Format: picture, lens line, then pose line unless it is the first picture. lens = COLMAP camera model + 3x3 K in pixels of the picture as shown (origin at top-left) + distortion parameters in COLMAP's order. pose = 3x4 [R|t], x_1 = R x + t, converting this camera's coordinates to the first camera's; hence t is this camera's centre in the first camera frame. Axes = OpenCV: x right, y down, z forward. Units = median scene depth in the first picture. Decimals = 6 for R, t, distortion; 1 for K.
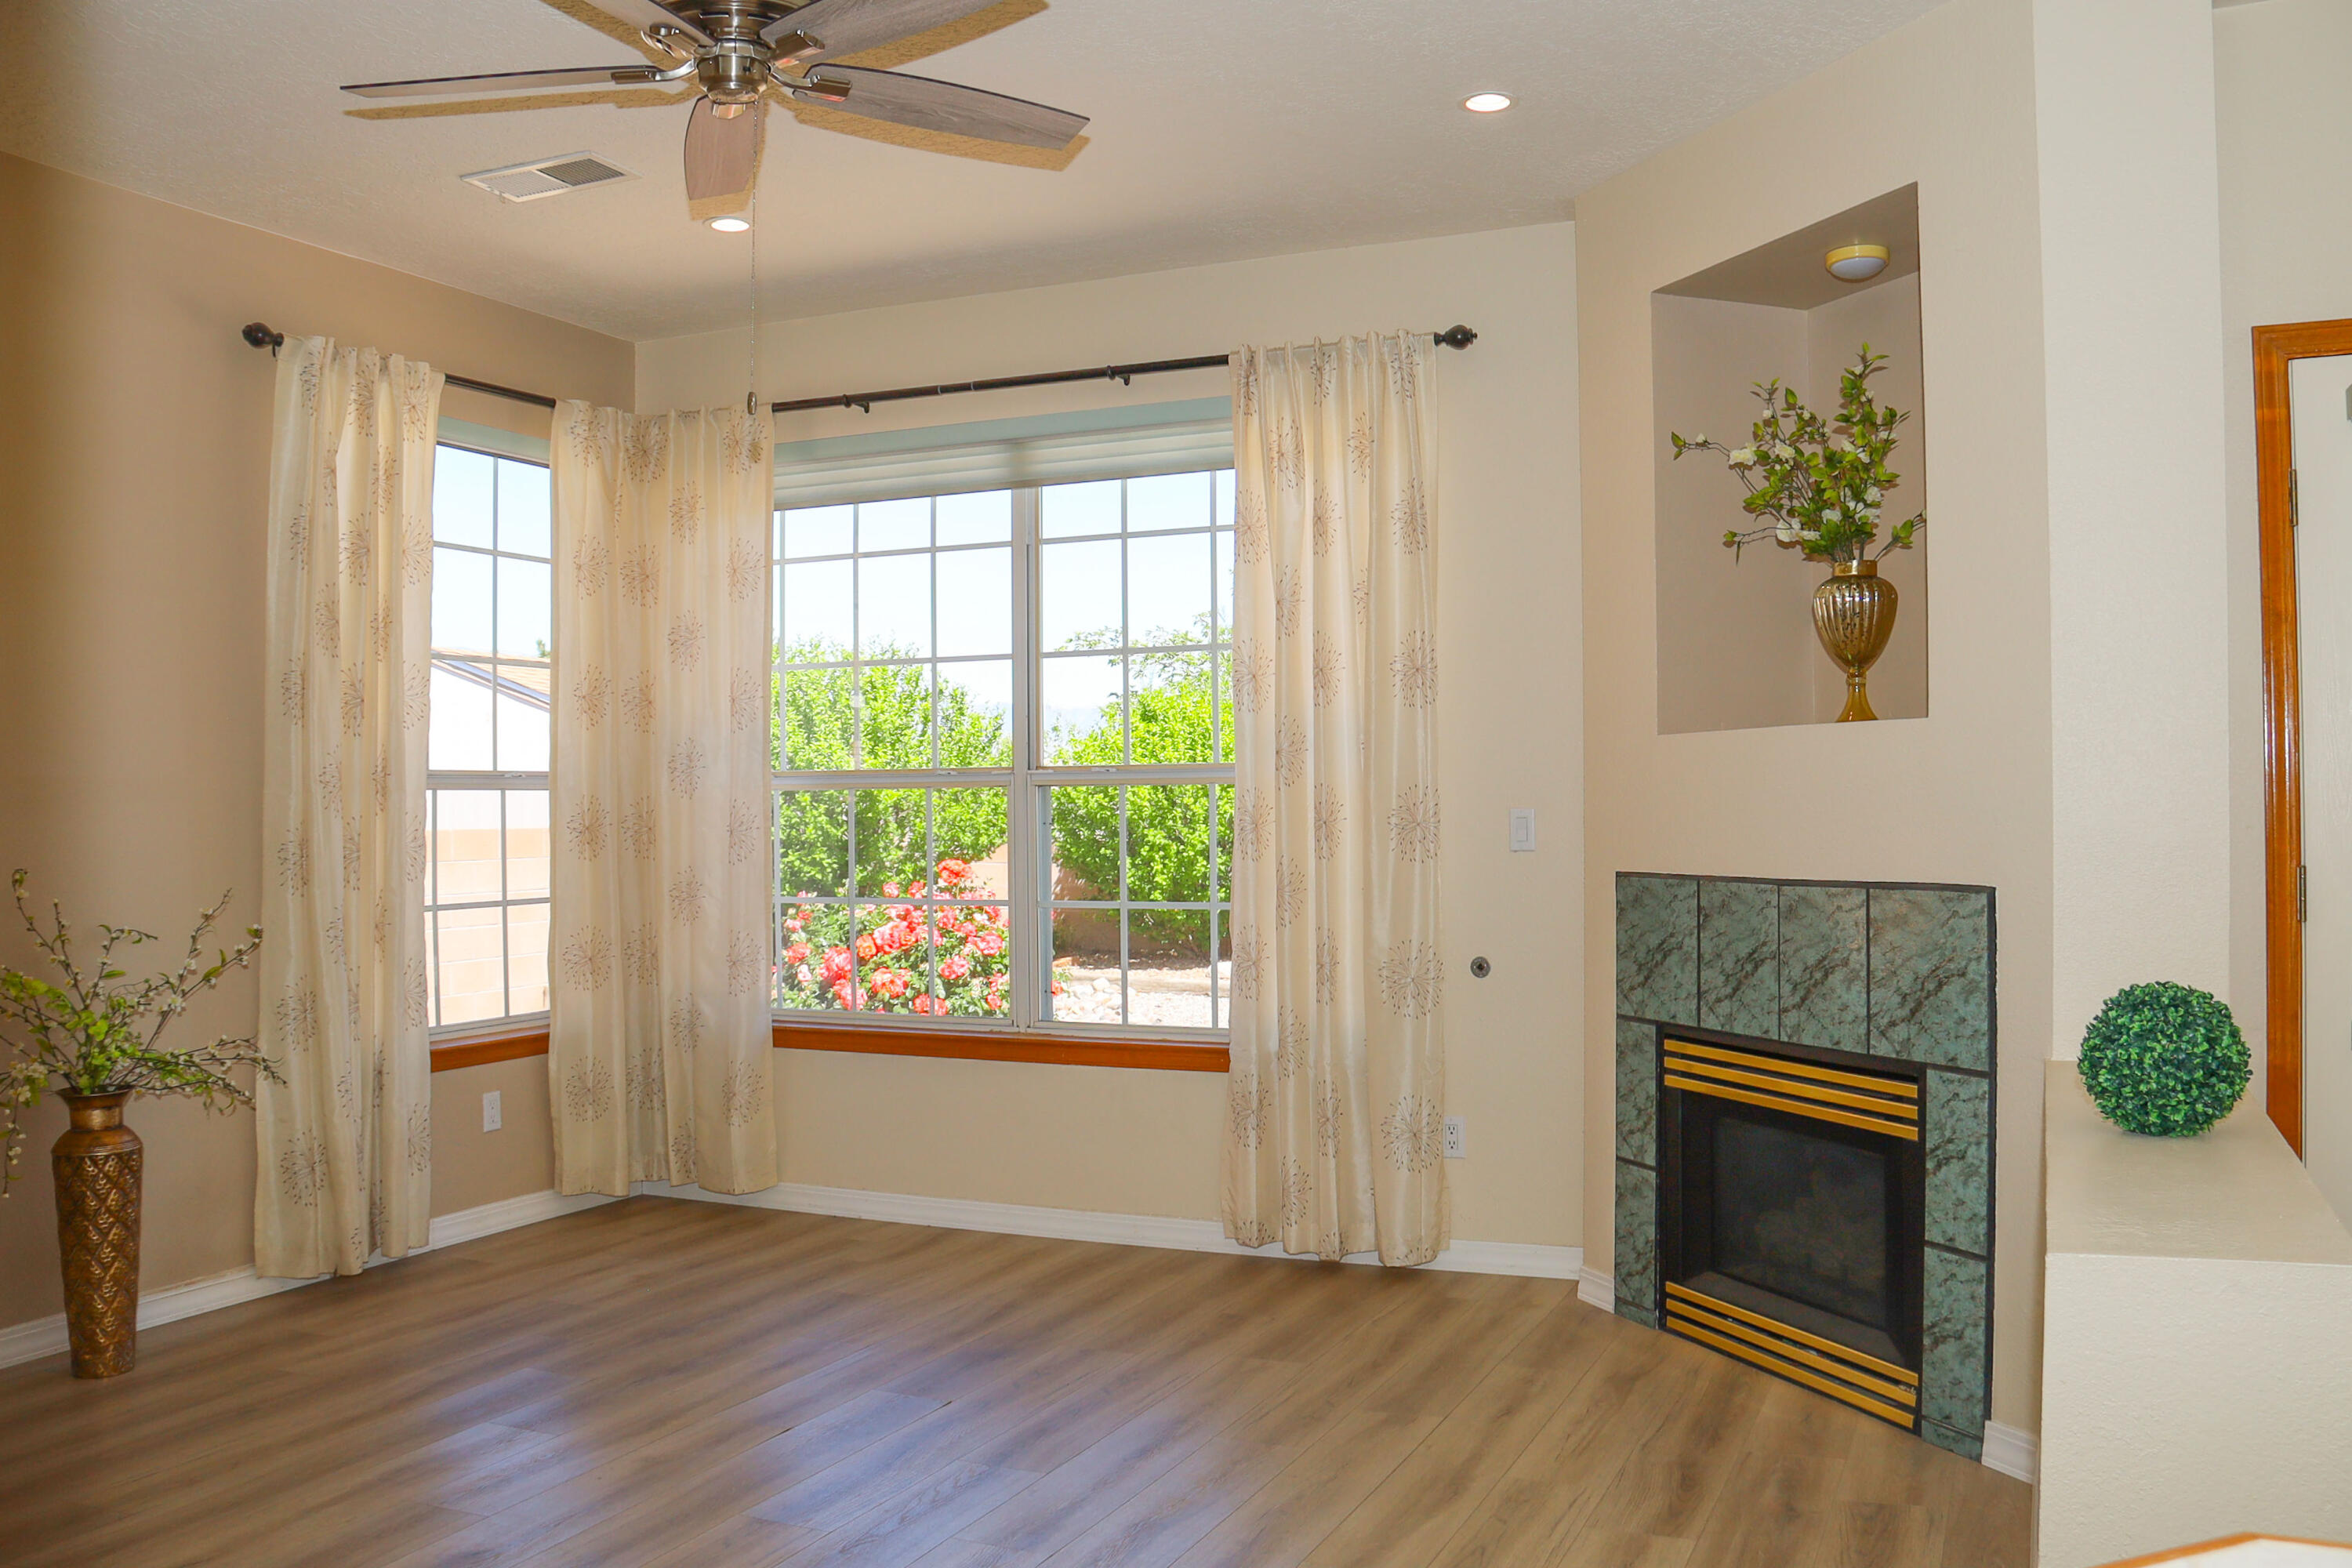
lens RADIAL K [[1964.9, 0, 1225.5], [0, 1964.9, 789.9], [0, 0, 1]] dist [-0.194518, 0.163839]
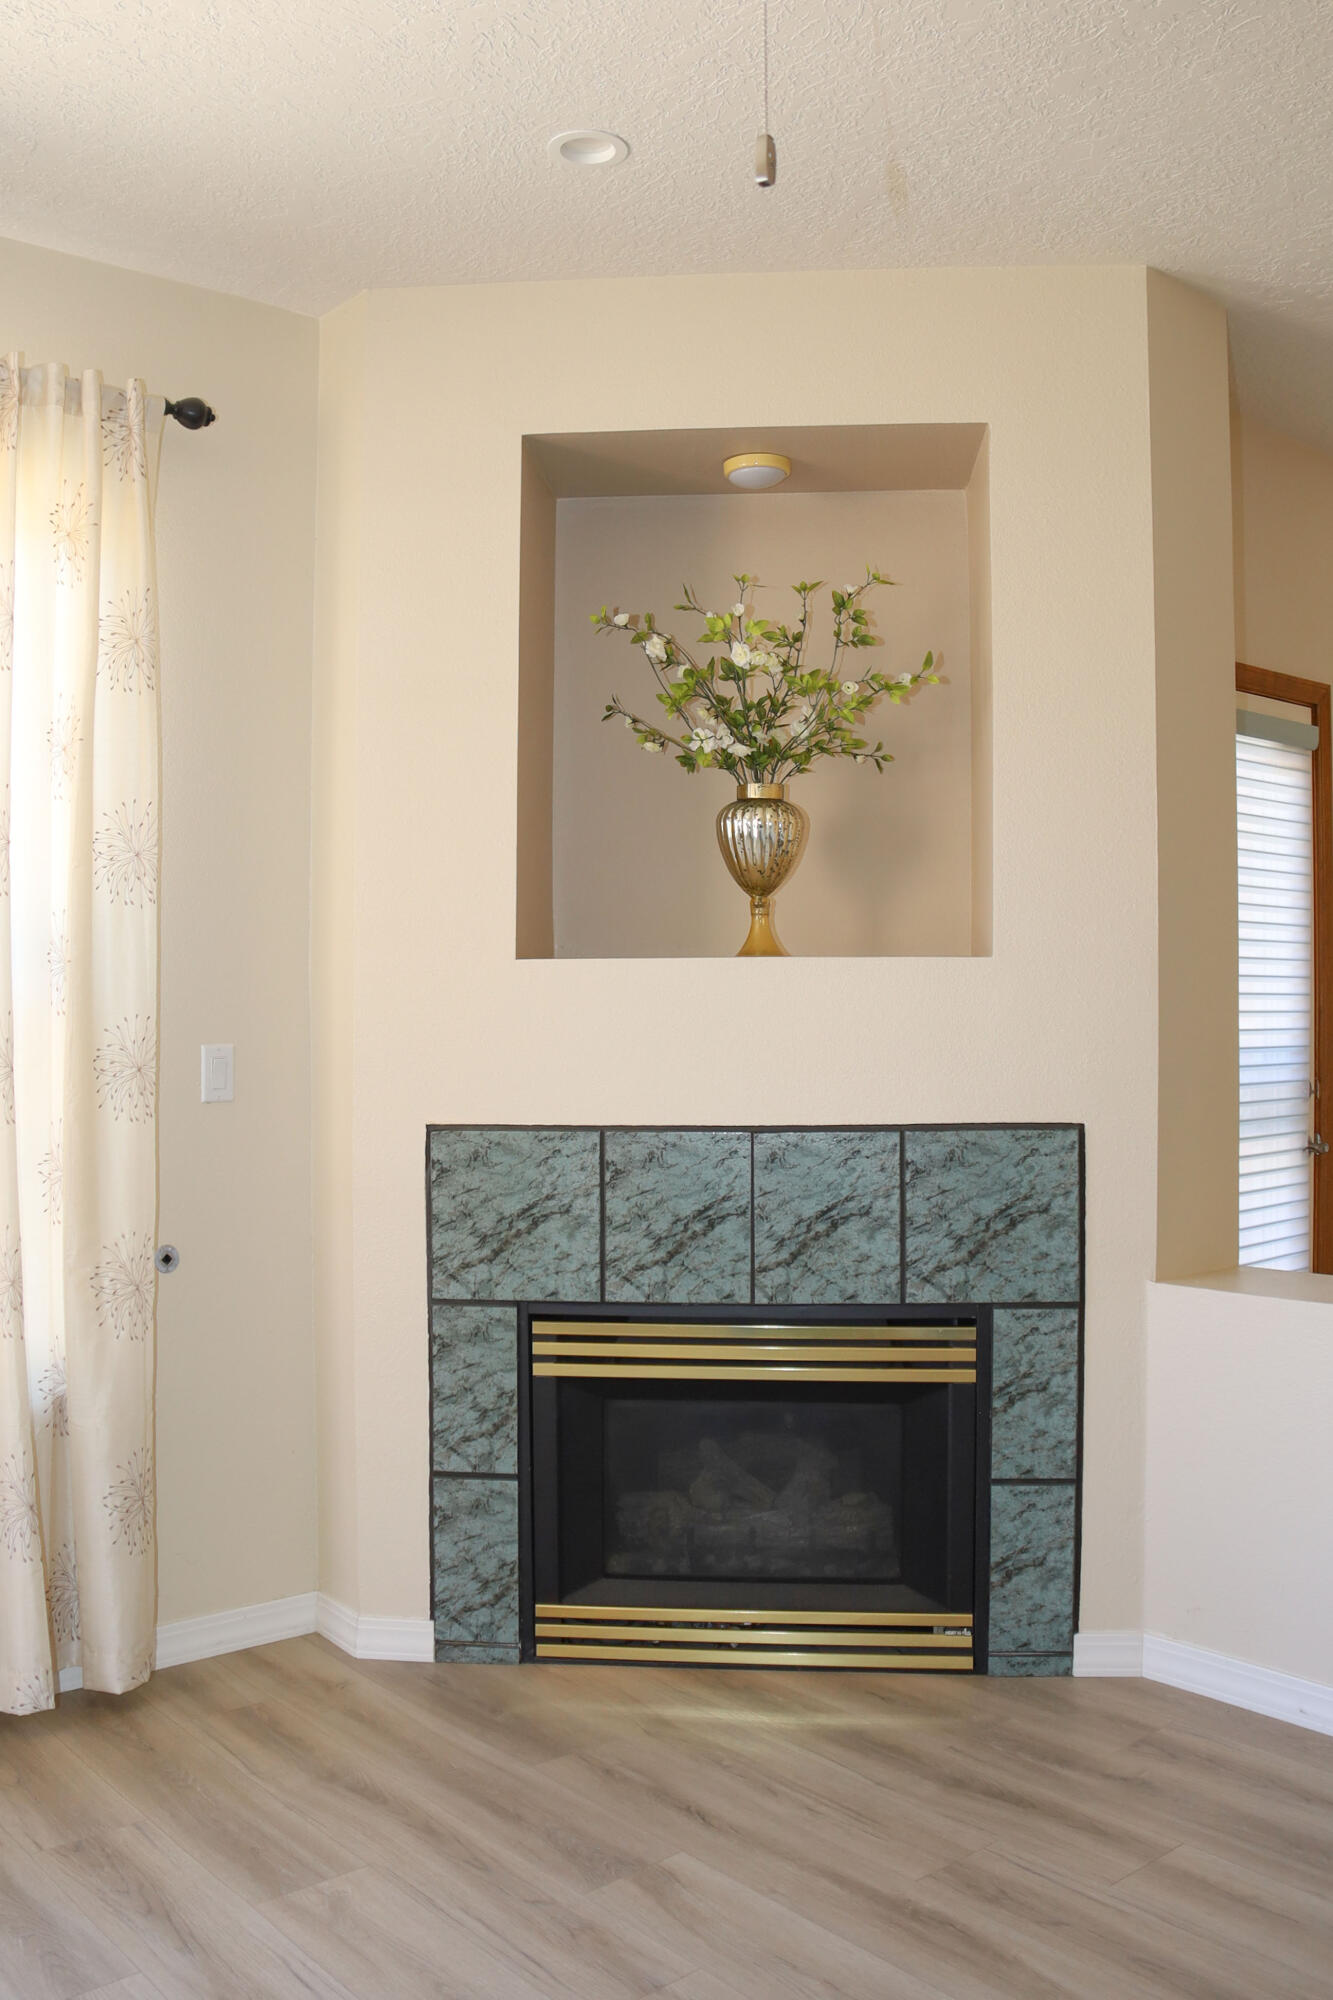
lens RADIAL K [[1799.1, 0, 666.8], [0, 1799.1, 962.6], [0, 0, 1]] dist [-0.194050, 0.162704]
pose [[0.448310, 0.020690, 0.893639, -0.431981], [-0.008353, 0.999785, -0.018957, -0.012469], [-0.893839, 0.001034, 0.448386, 0.588966]]
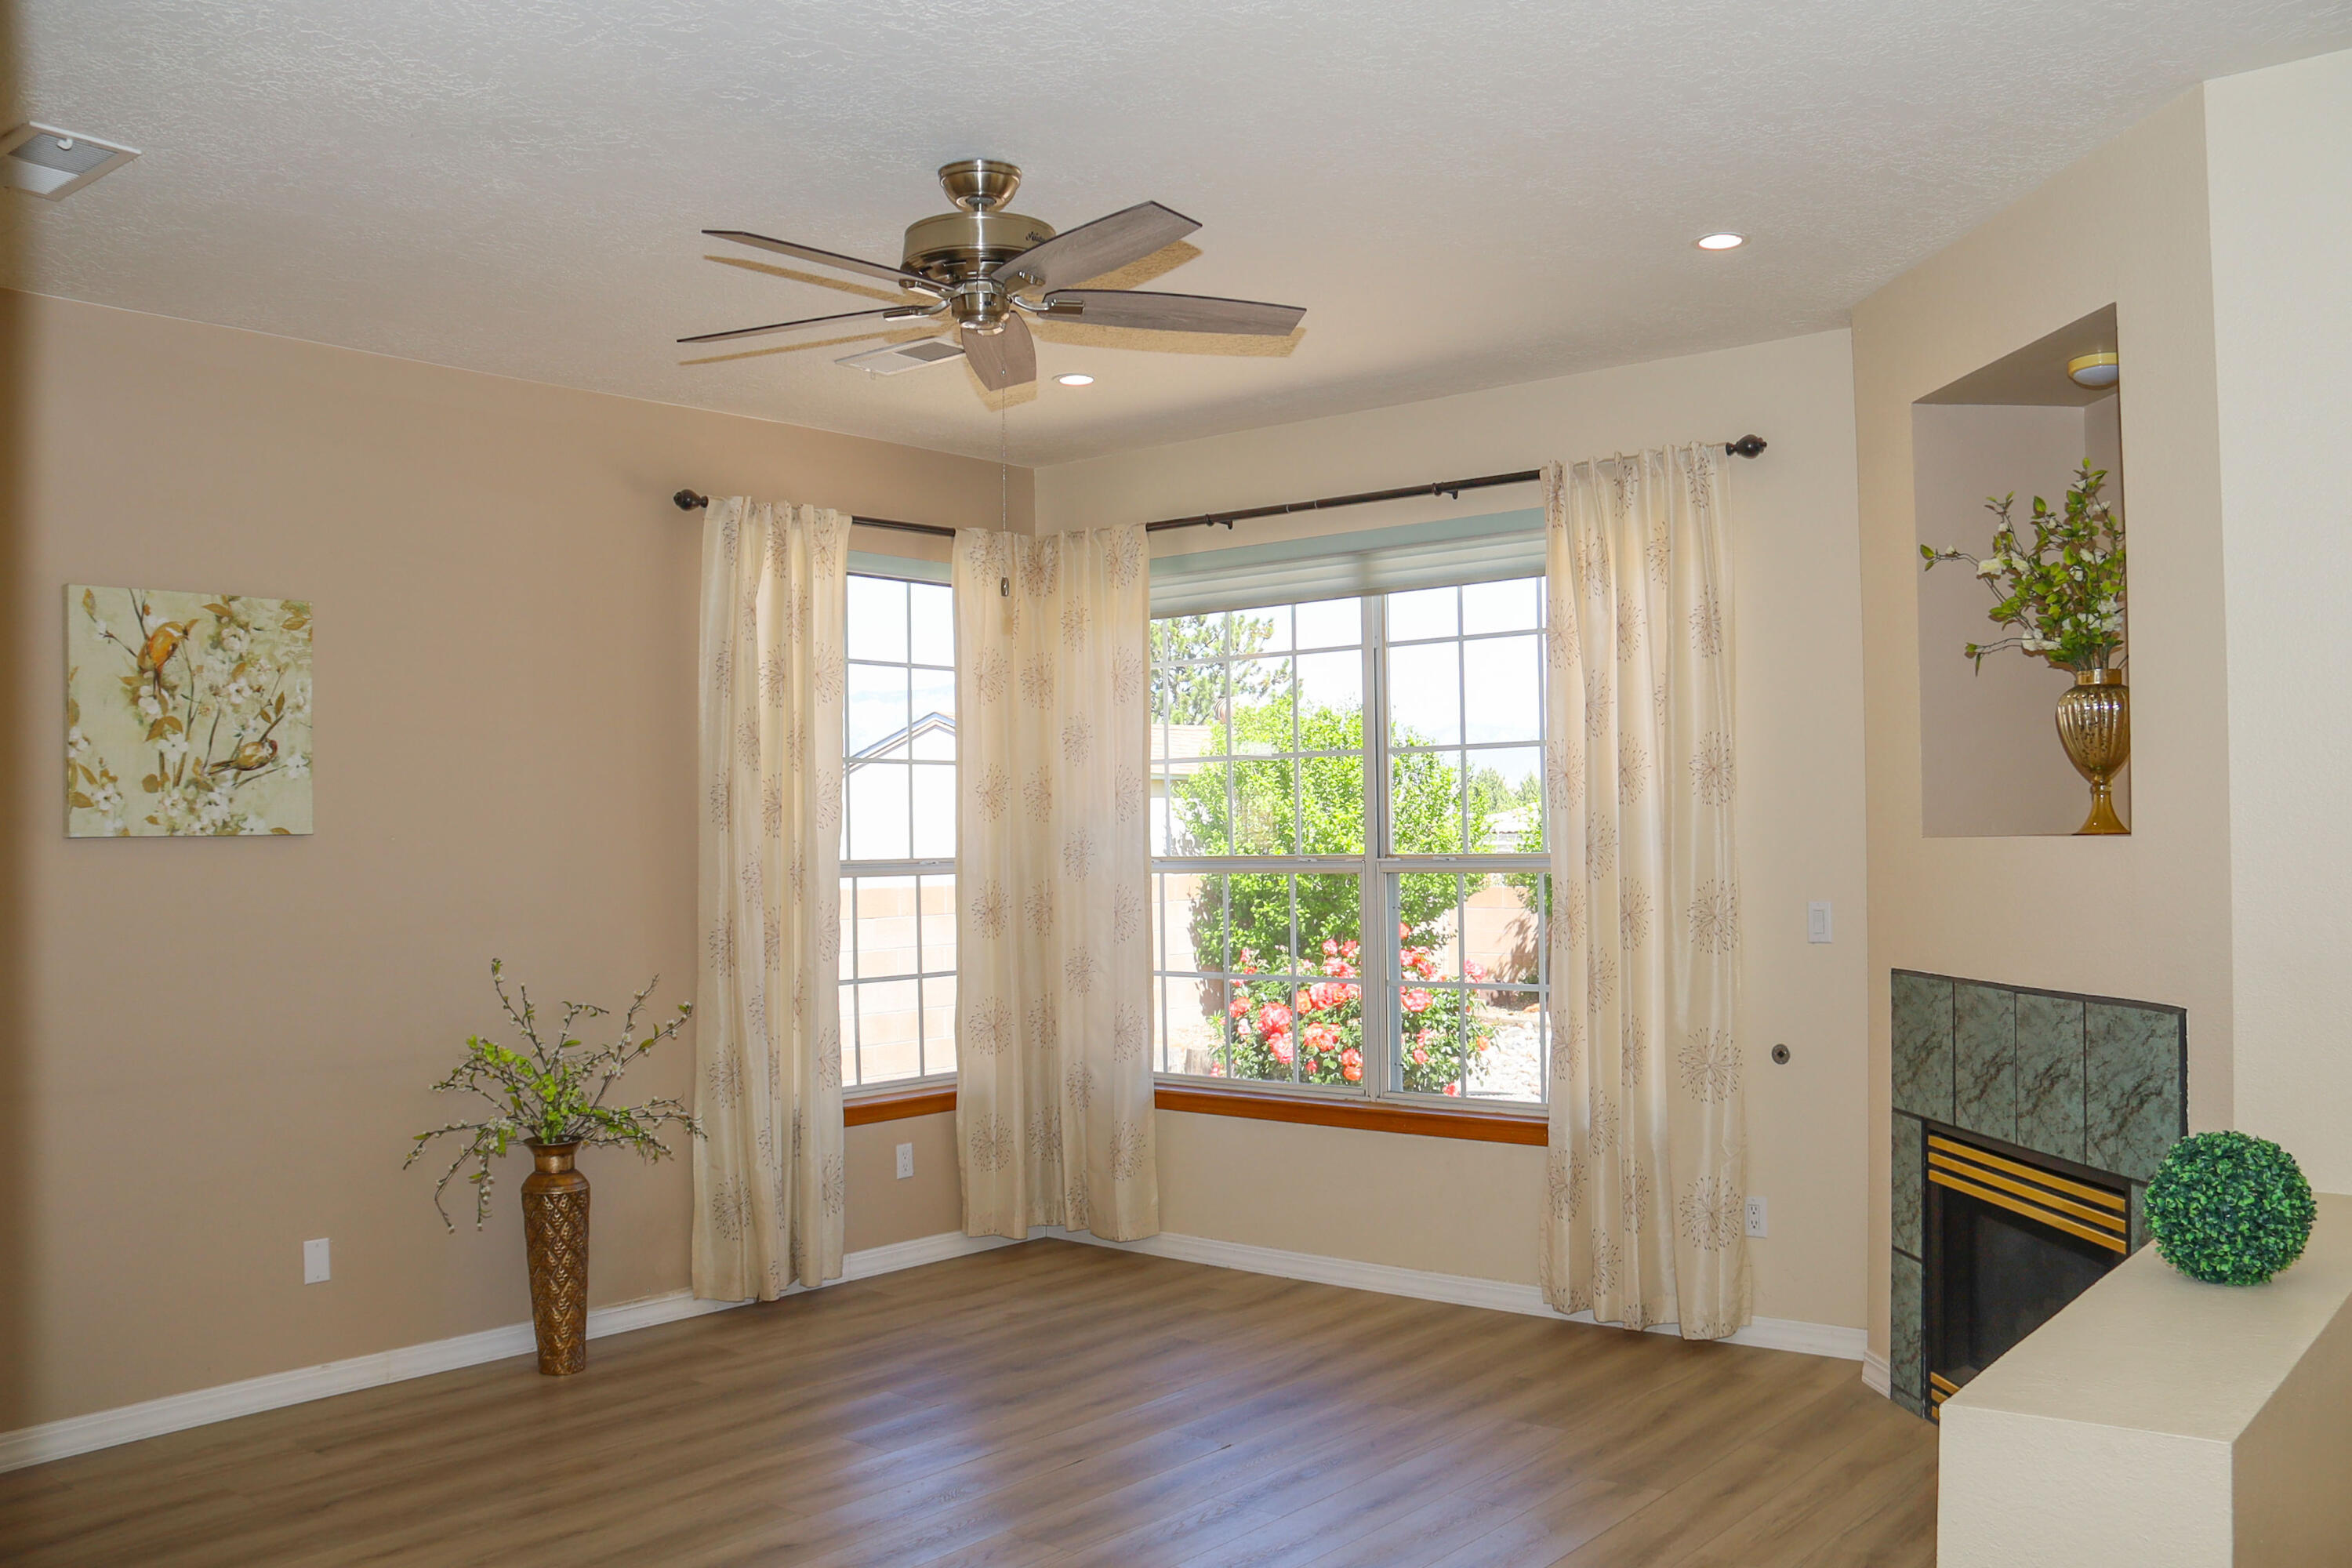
lens RADIAL K [[1964.9, 0, 1225.5], [0, 1964.9, 789.9], [0, 0, 1]] dist [-0.194518, 0.163839]
pose [[0.960566, -0.012110, -0.277788, 0.148814], [0.008635, 0.999868, -0.013727, -0.042045], [0.277918, 0.010787, 0.960544, -0.071512]]
